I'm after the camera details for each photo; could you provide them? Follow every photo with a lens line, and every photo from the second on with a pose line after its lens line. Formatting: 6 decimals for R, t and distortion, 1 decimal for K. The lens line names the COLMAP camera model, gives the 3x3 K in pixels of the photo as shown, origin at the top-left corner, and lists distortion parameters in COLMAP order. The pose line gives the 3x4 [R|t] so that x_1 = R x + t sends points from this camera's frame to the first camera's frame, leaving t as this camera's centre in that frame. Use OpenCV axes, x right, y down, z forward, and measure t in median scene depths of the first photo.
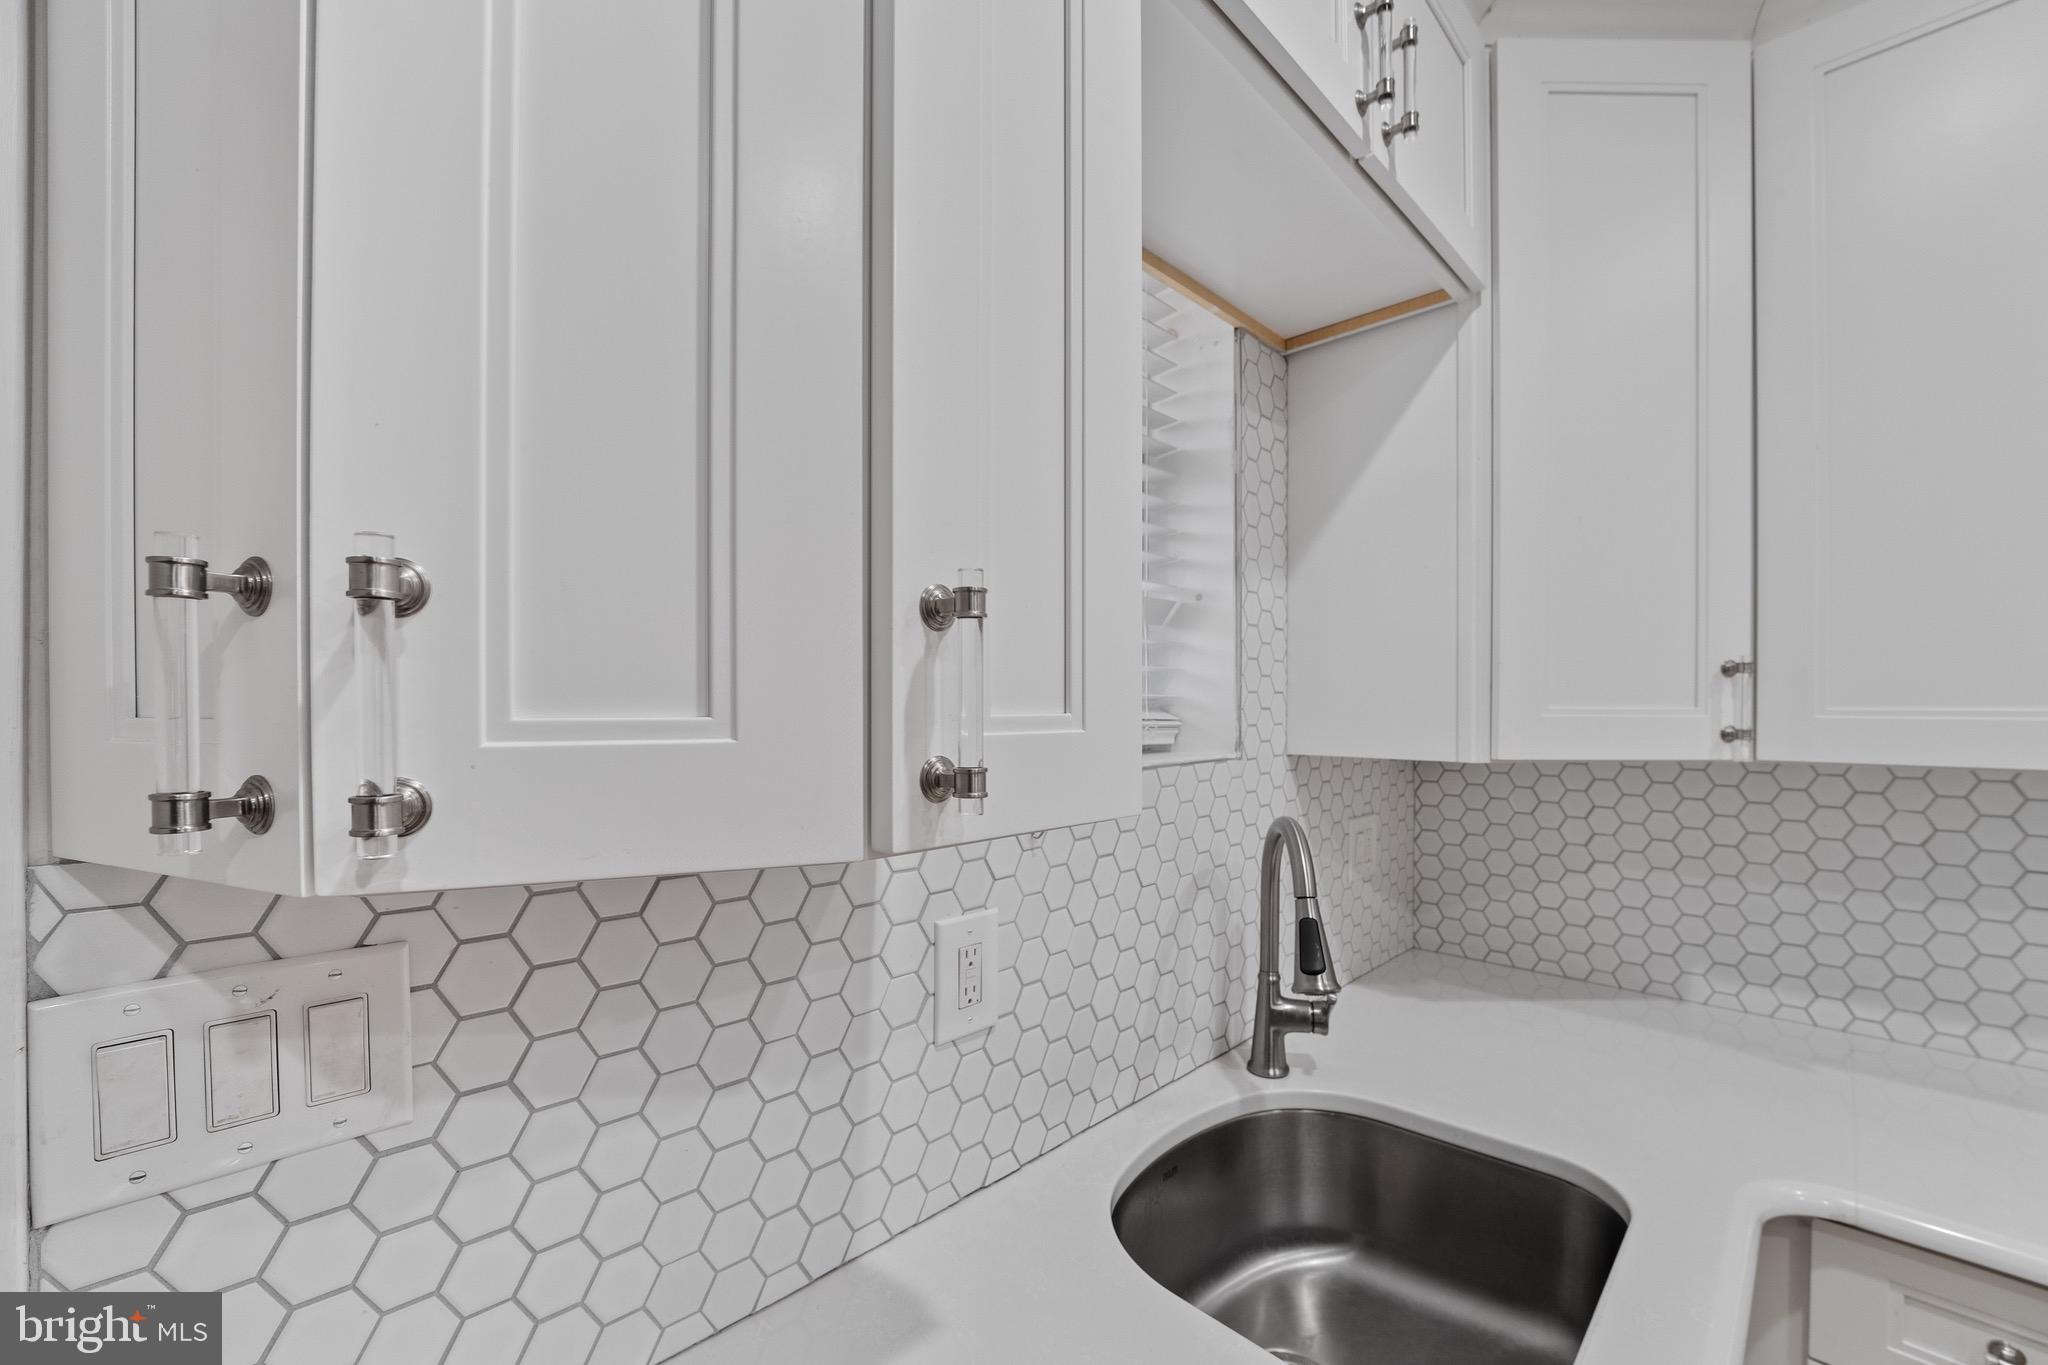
lens RADIAL K [[818.3, 0, 1021.6], [0, 818.3, 715.0], [0, 0, 1]] dist [-0.022747, 0.005189]
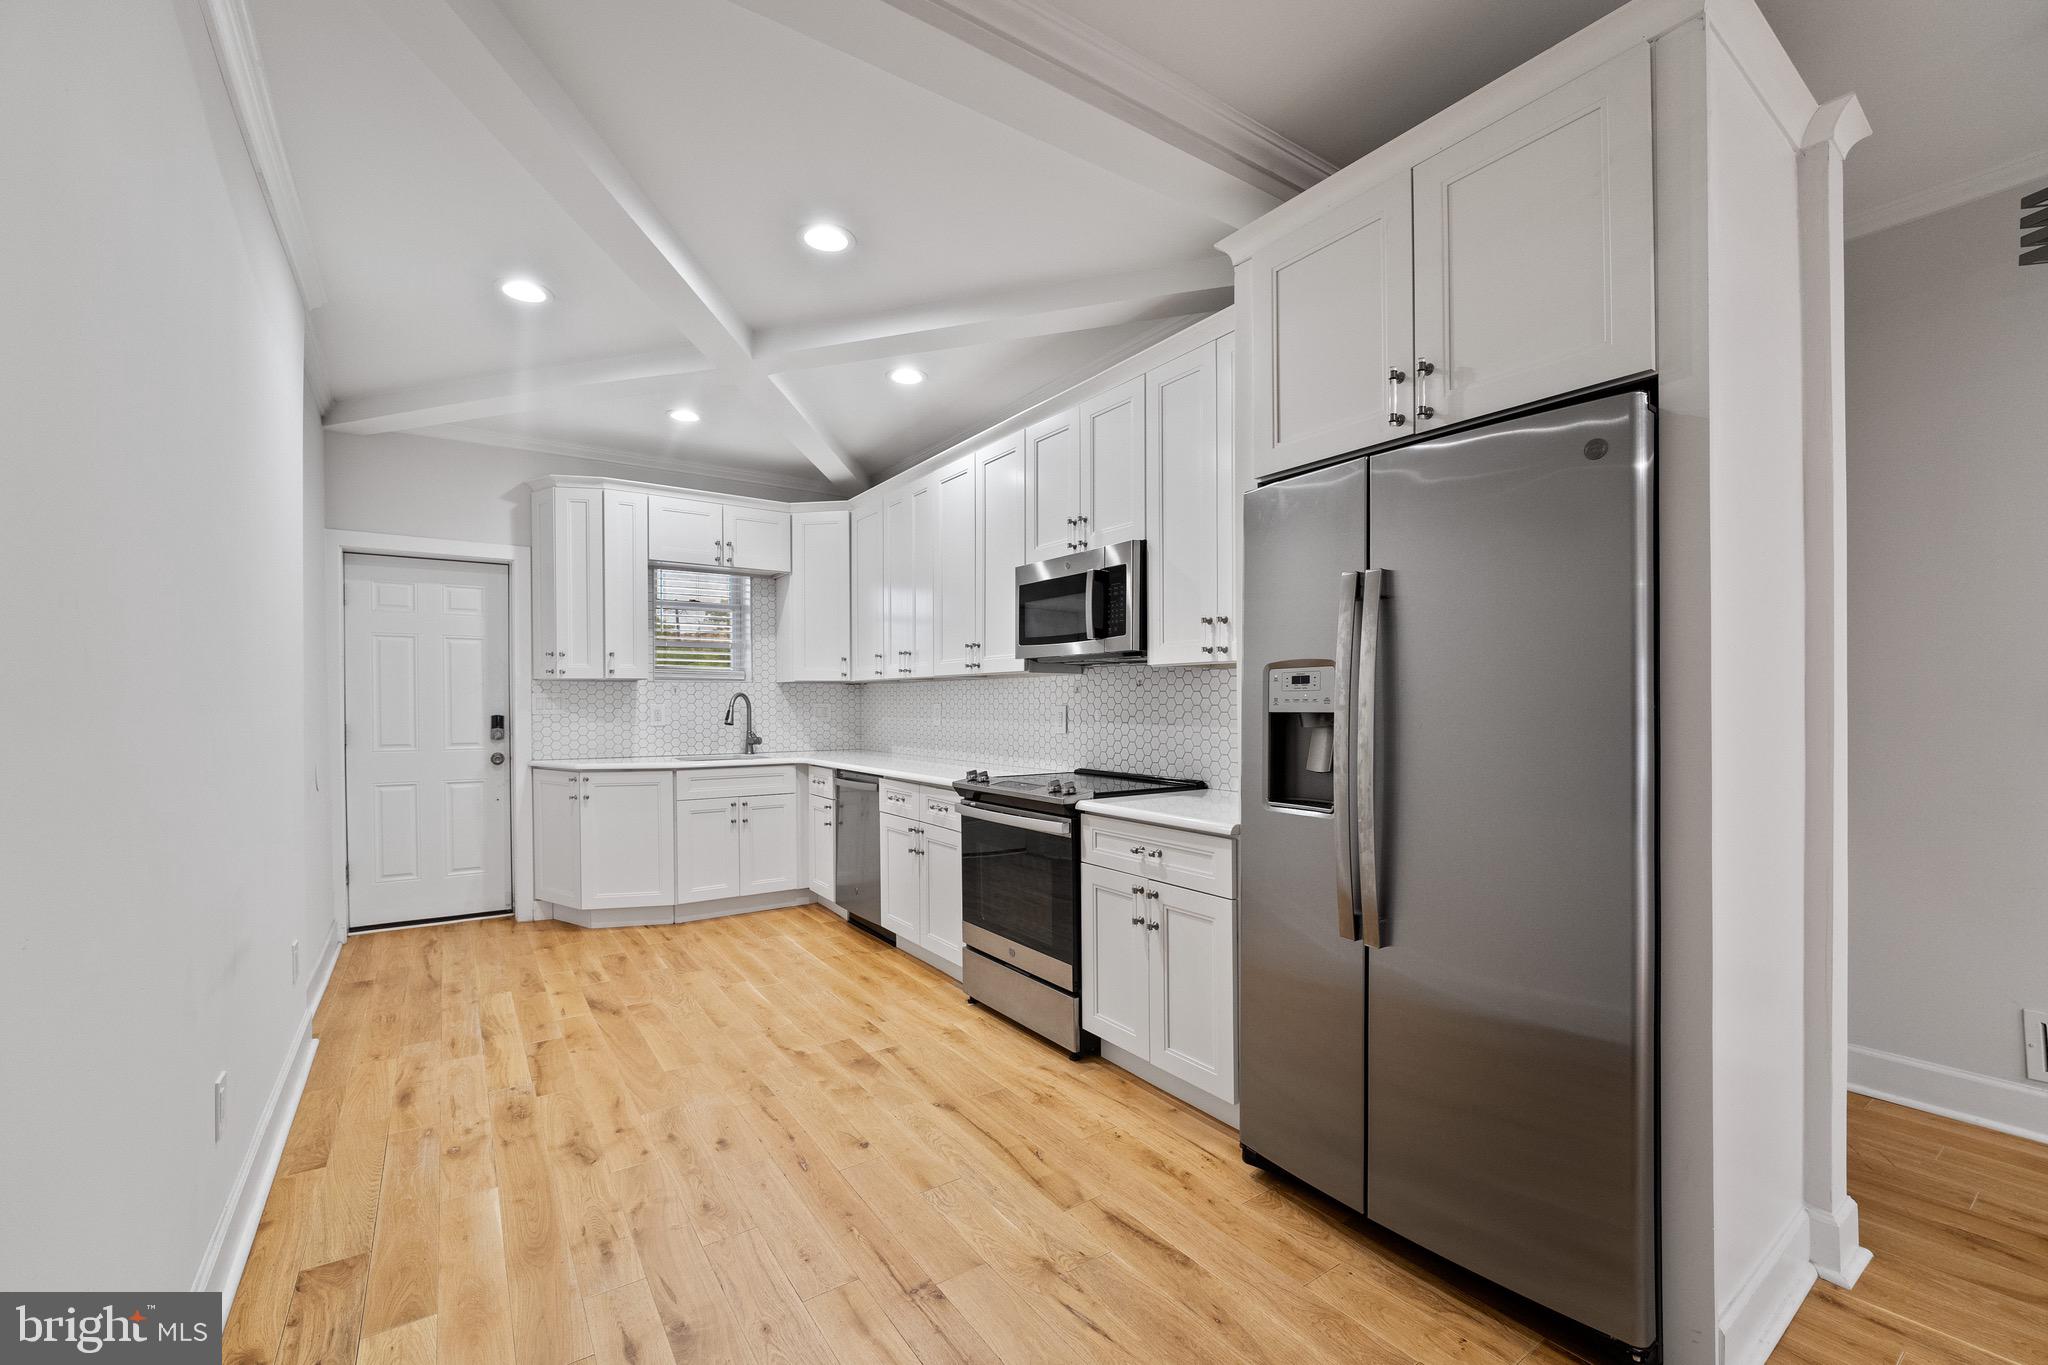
lens RADIAL K [[833.7, 0, 1032.3], [0, 833.7, 719.7], [0, 0, 1]] dist [-0.010117, 0.000243]
pose [[0.985055, 0.004314, -0.172187, 2.715975], [-0.002596, 0.999945, 0.010206, 0.223580], [0.172222, -0.009606, 0.985011, -3.291914]]
